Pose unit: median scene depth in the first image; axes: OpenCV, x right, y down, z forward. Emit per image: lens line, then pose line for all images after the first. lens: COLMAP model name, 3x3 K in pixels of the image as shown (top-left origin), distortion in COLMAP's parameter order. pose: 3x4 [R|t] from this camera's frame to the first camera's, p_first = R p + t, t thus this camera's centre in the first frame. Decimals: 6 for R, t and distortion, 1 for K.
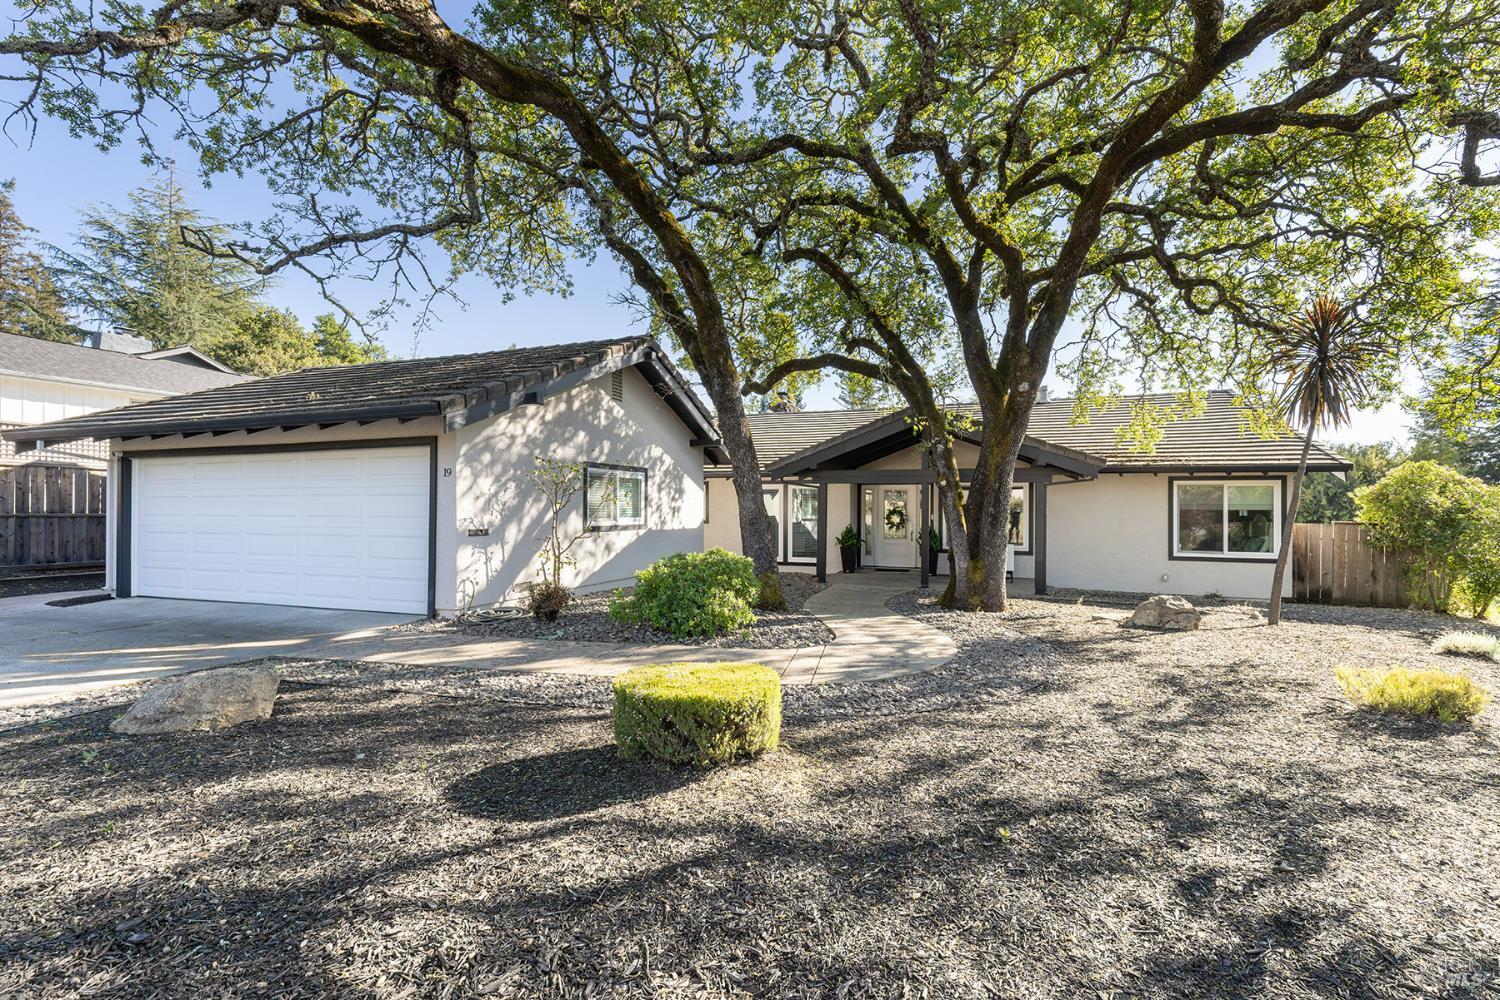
lens RADIAL K [[664.0, 0, 752.4], [0, 664.0, 505.4], [0, 0, 1]] dist [0.005115, -0.000629]
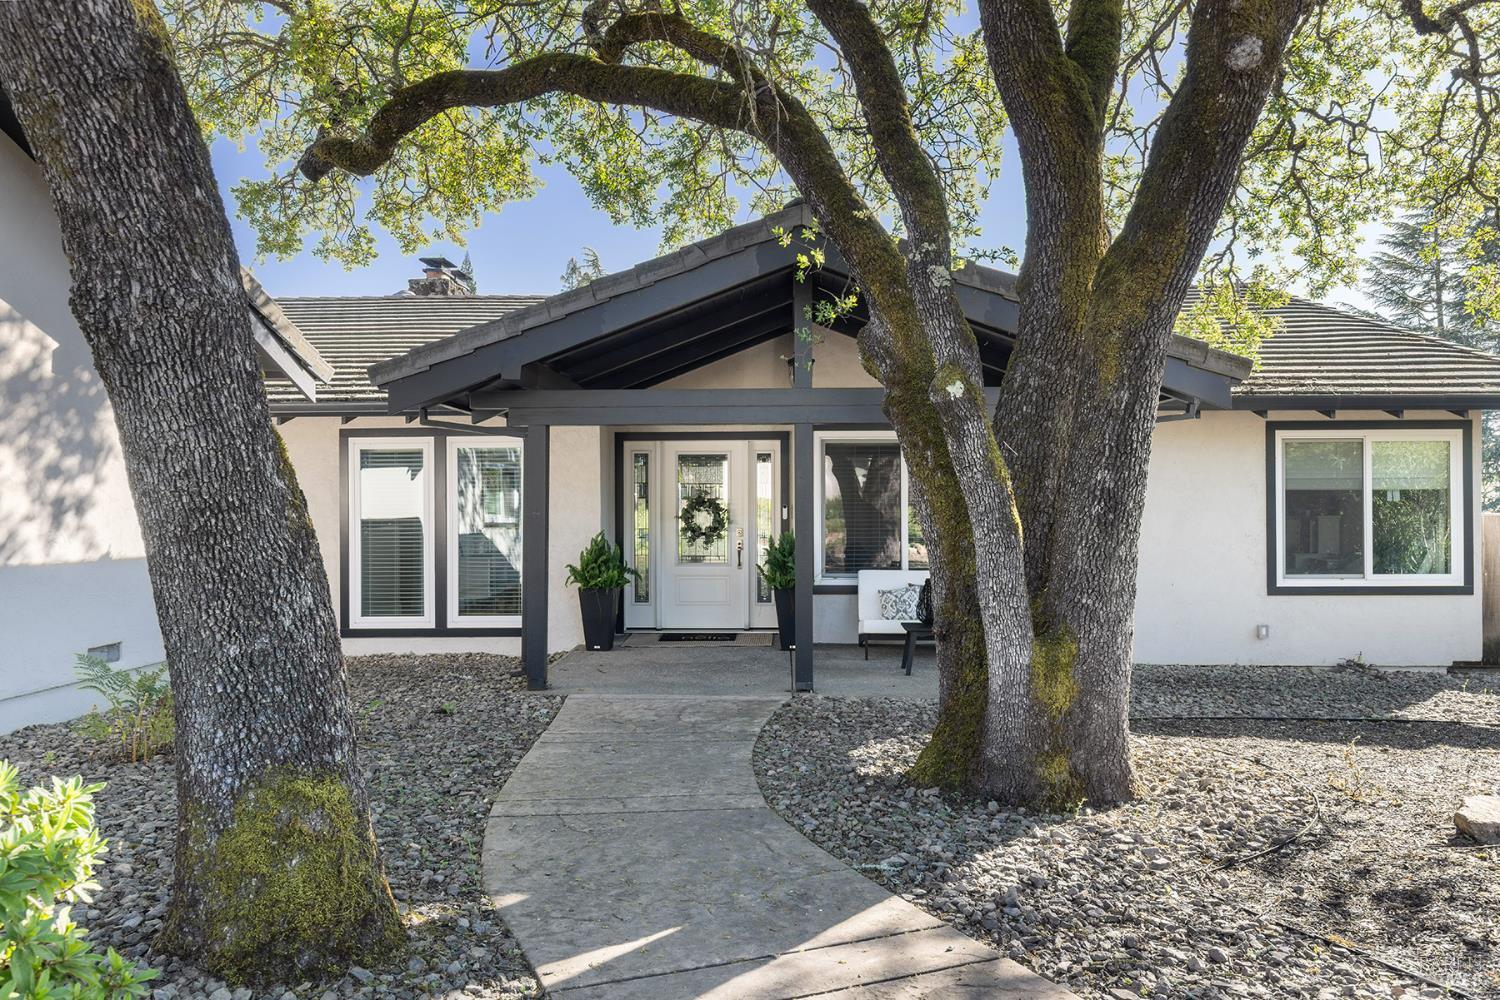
lens RADIAL K [[1032.5, 0, 752.0], [0, 1032.5, 506.0], [0, 0, 1]] dist [-0.002652, 0.000609]
pose [[0.947821, -0.009926, 0.318650, 0.033316], [0.009074, 0.999950, 0.004158, 0.010926], [-0.318675, -0.001050, 0.947863, 0.393213]]
